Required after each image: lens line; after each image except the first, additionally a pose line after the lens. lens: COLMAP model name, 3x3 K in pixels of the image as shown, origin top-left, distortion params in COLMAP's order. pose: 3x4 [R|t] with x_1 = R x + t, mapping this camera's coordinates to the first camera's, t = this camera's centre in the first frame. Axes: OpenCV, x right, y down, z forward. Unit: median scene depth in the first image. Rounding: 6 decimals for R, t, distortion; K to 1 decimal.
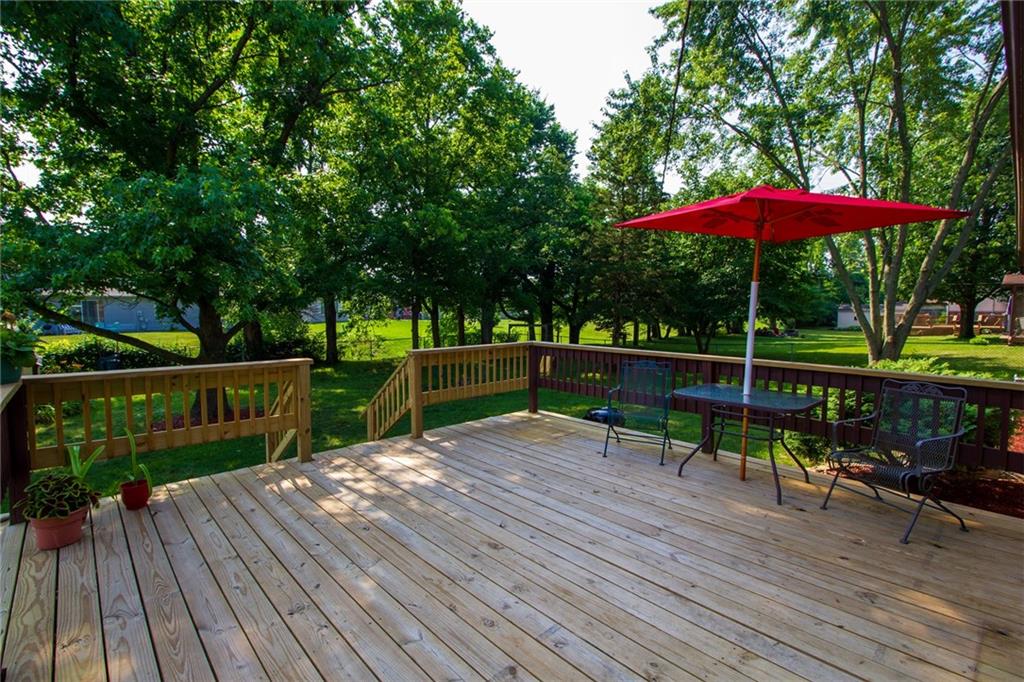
lens RADIAL K [[467.7, 0, 513.0], [0, 467.7, 340.8], [0, 0, 1]] dist [-0.005988, 0.000604]
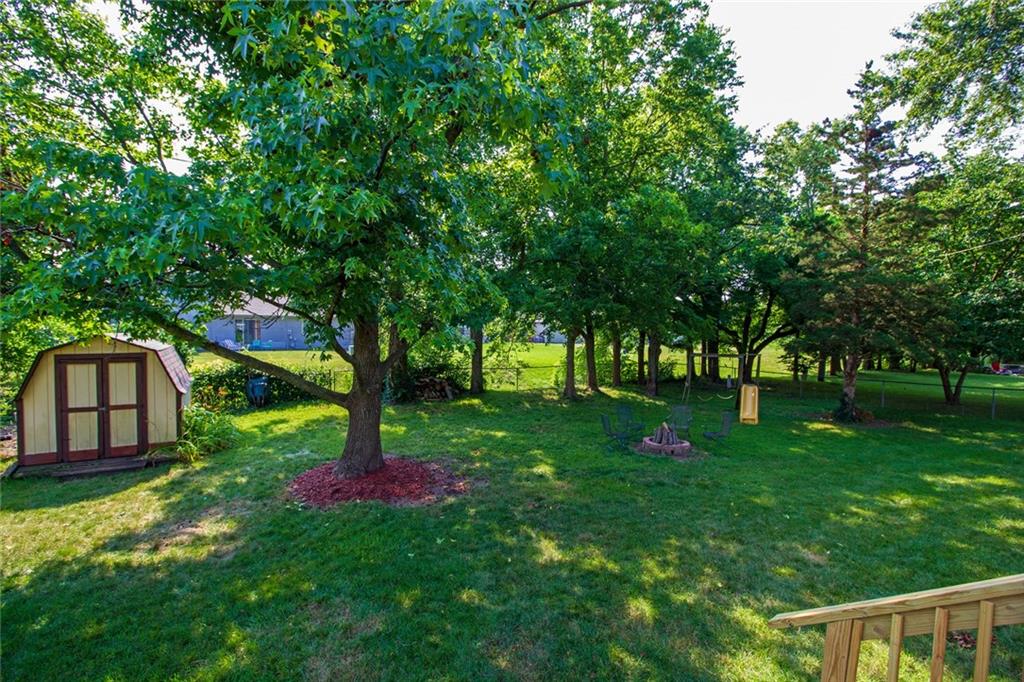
lens RADIAL K [[467.7, 0, 508.0], [0, 467.7, 341.2], [0, 0, 1]] dist [-0.005988, 0.000604]
pose [[0.971250, 0.018844, -0.237314, -0.140472], [-0.030358, 0.998528, -0.044957, -0.012291], [0.236117, 0.050868, 0.970392, 0.181052]]
